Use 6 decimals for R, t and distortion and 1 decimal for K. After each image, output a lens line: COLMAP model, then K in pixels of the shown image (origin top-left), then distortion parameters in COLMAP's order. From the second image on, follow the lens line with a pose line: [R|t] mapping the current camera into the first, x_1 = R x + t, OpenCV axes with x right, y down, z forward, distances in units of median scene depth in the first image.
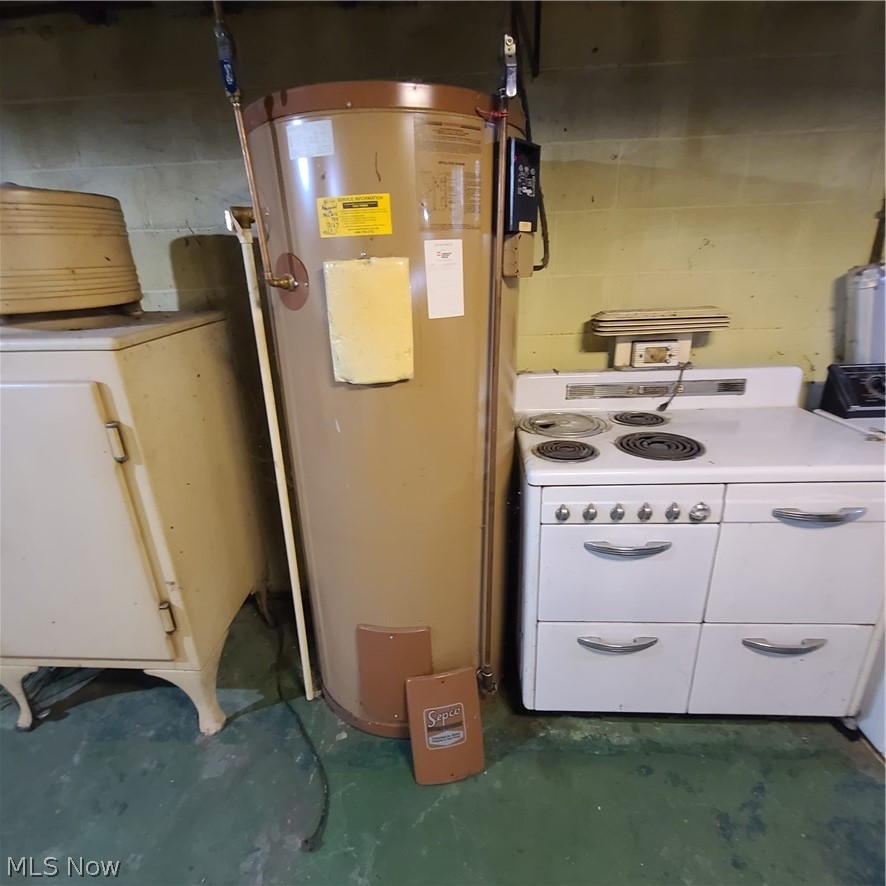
lens RADIAL K [[482.1, 0, 440.6], [0, 482.1, 442.3], [0, 0, 1]] dist [-0.003058, -0.000669]
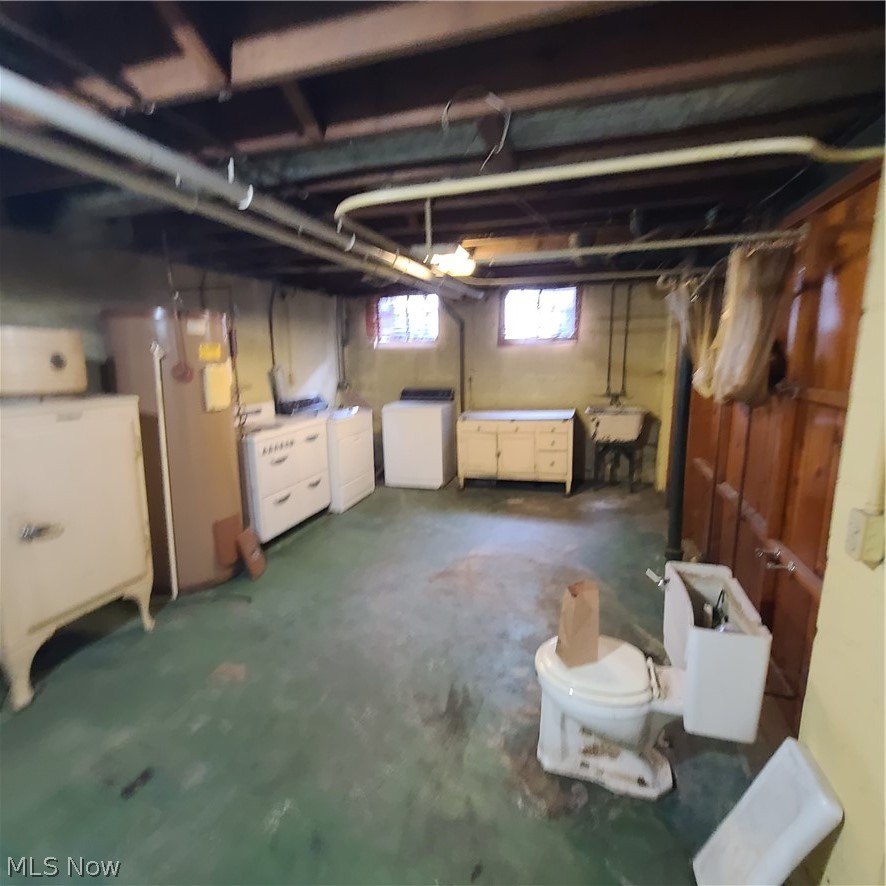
lens RADIAL K [[482.1, 0, 440.6], [0, 482.1, 442.3], [0, 0, 1]] dist [-0.003058, -0.000669]
pose [[0.249288, -0.152069, 0.956415, -2.216391], [0.317714, 0.945776, 0.067566, 0.240762], [-0.914830, 0.287023, 0.284086, -0.783534]]
